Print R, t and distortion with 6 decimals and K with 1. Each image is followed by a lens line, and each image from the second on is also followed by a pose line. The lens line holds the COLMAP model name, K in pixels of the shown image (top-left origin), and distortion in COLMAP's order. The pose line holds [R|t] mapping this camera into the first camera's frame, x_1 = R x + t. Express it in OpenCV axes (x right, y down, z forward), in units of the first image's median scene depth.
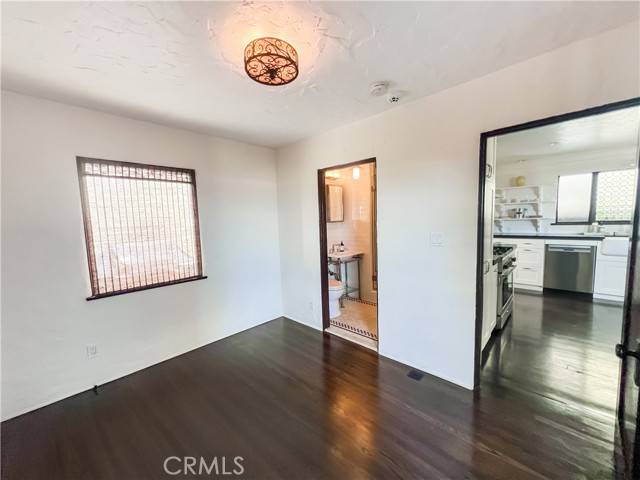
lens RADIAL K [[251.7, 0, 319.4], [0, 251.7, 247.3], [0, 0, 1]] dist [0.000887, -0.000139]
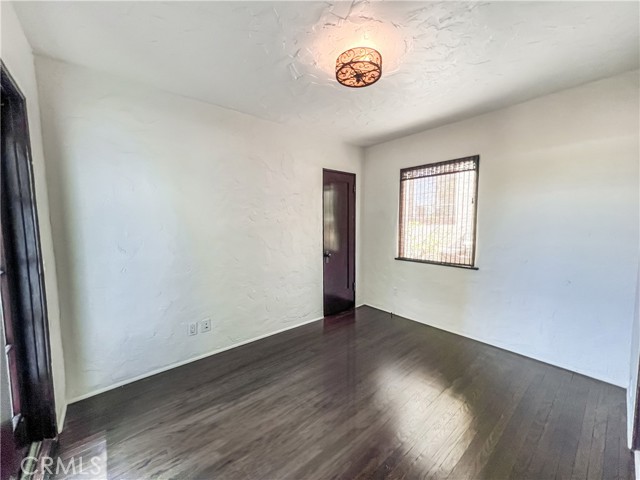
lens RADIAL K [[252.2, 0, 320.0], [0, 252.2, 240.0], [0, 0, 1]] dist [-0.000084, -0.000058]
pose [[-0.108787, 0.121909, -0.986562, 0.690888], [-0.081284, 0.988037, 0.131054, -0.081900], [0.990736, 0.094449, -0.097576, 0.661905]]
